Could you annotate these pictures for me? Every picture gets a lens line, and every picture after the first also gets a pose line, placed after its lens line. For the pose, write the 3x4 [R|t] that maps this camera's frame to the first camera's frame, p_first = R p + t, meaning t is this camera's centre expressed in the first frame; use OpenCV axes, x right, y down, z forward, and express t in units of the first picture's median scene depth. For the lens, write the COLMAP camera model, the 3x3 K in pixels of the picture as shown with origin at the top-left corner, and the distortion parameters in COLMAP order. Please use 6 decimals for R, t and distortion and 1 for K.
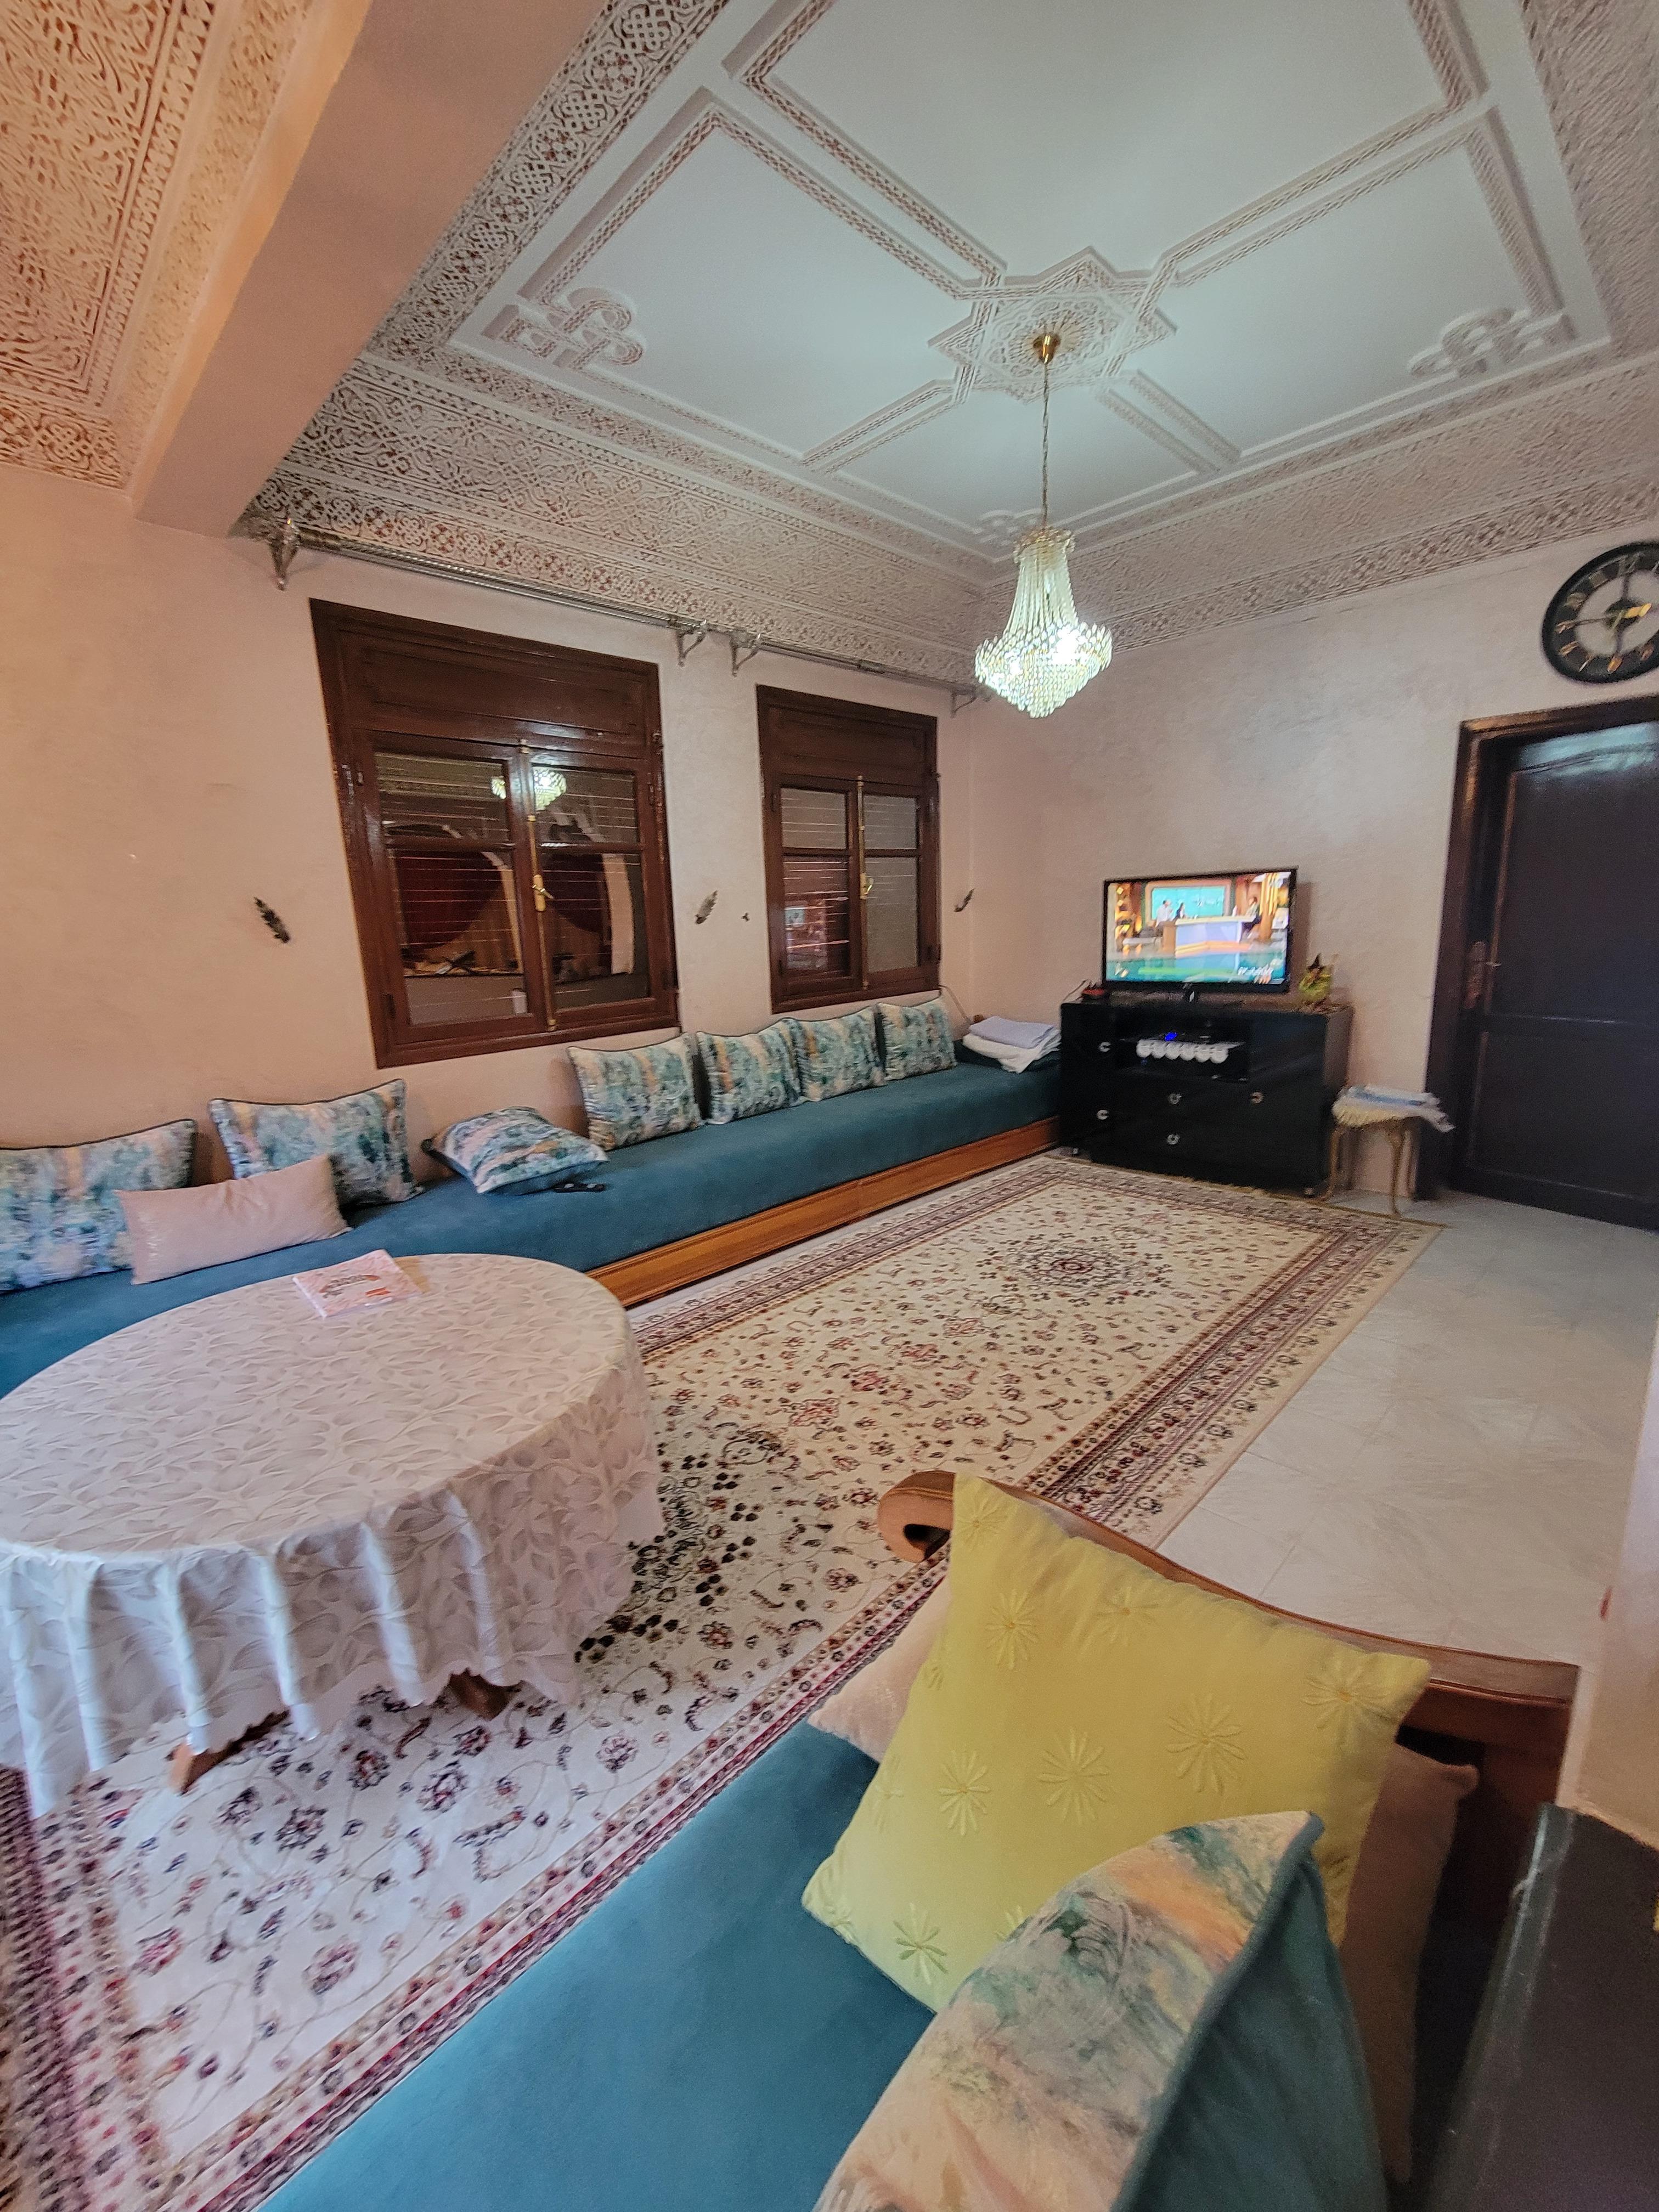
lens RADIAL K [[908.4, 0, 816.7], [0, 908.4, 1099.2], [0, 0, 1]] dist [0.001000, -0.000029]
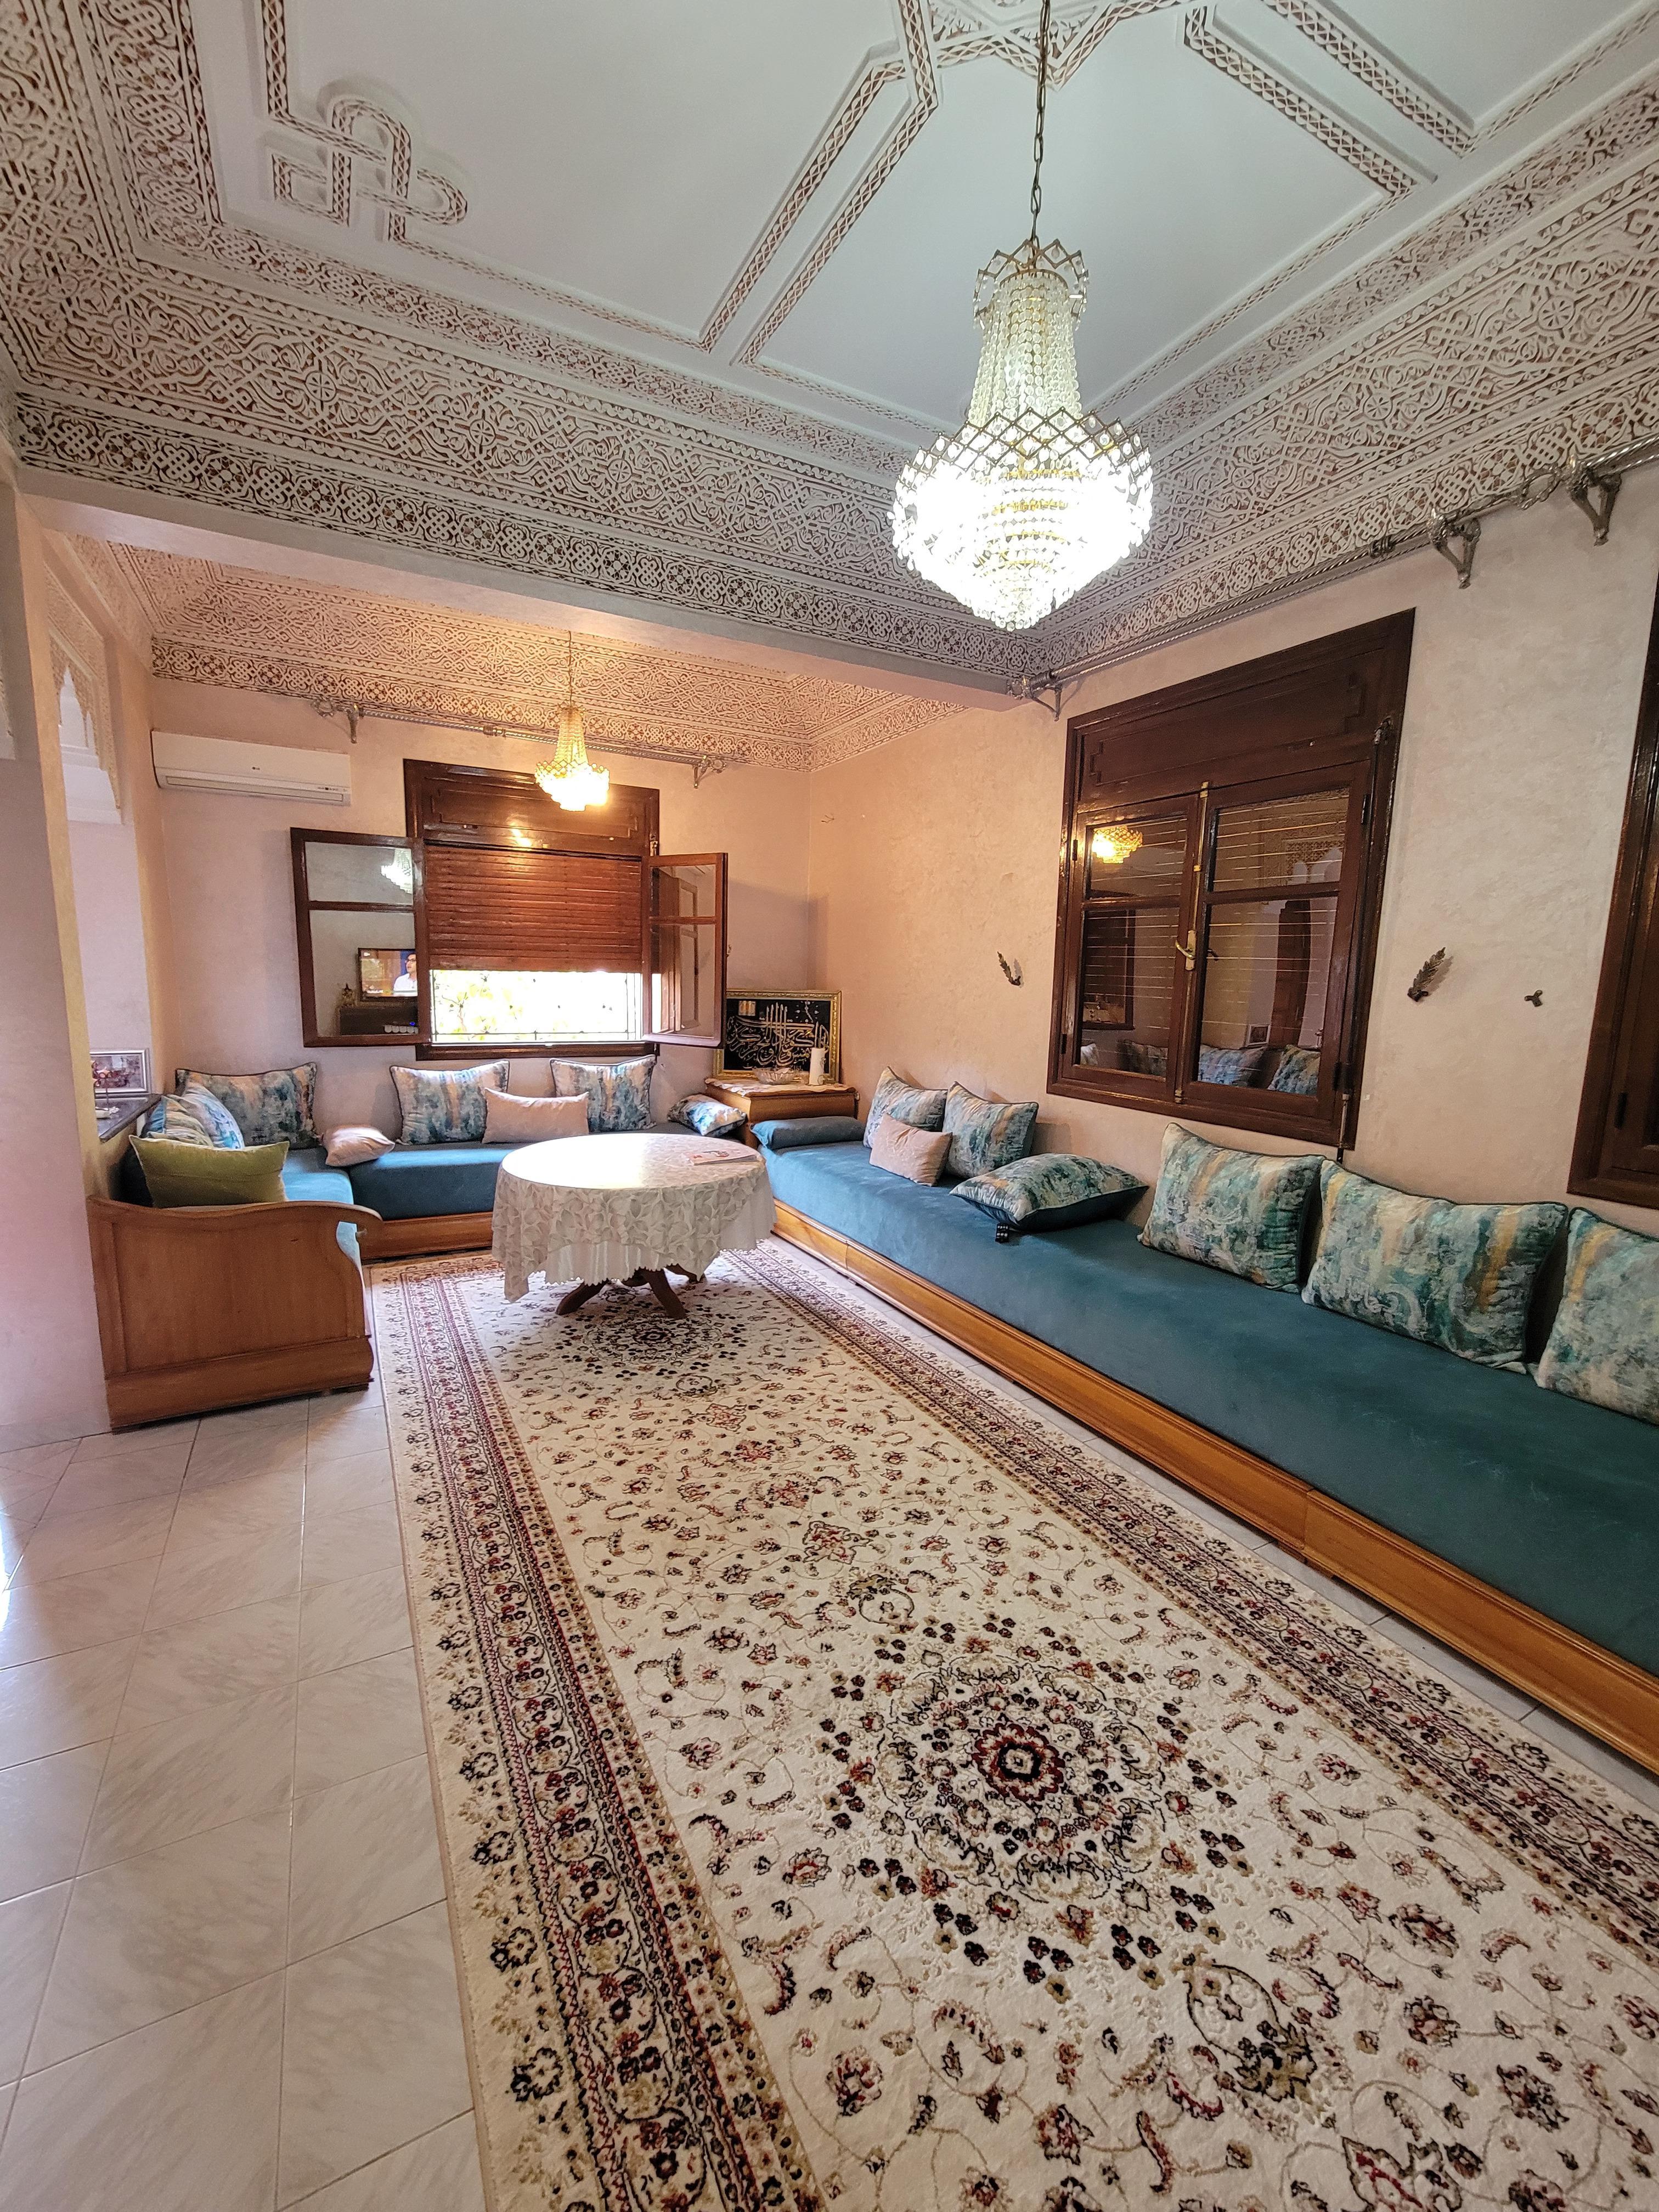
lens RADIAL K [[908.4, 0, 813.4], [0, 908.4, 1102.7], [0, 0, 1]] dist [0.001000, -0.000029]
pose [[-0.291881, 0.171843, -0.940891, 0.788859], [-0.203156, 0.950142, 0.236556, -0.257245], [0.934630, 0.260194, -0.242417, 1.056074]]
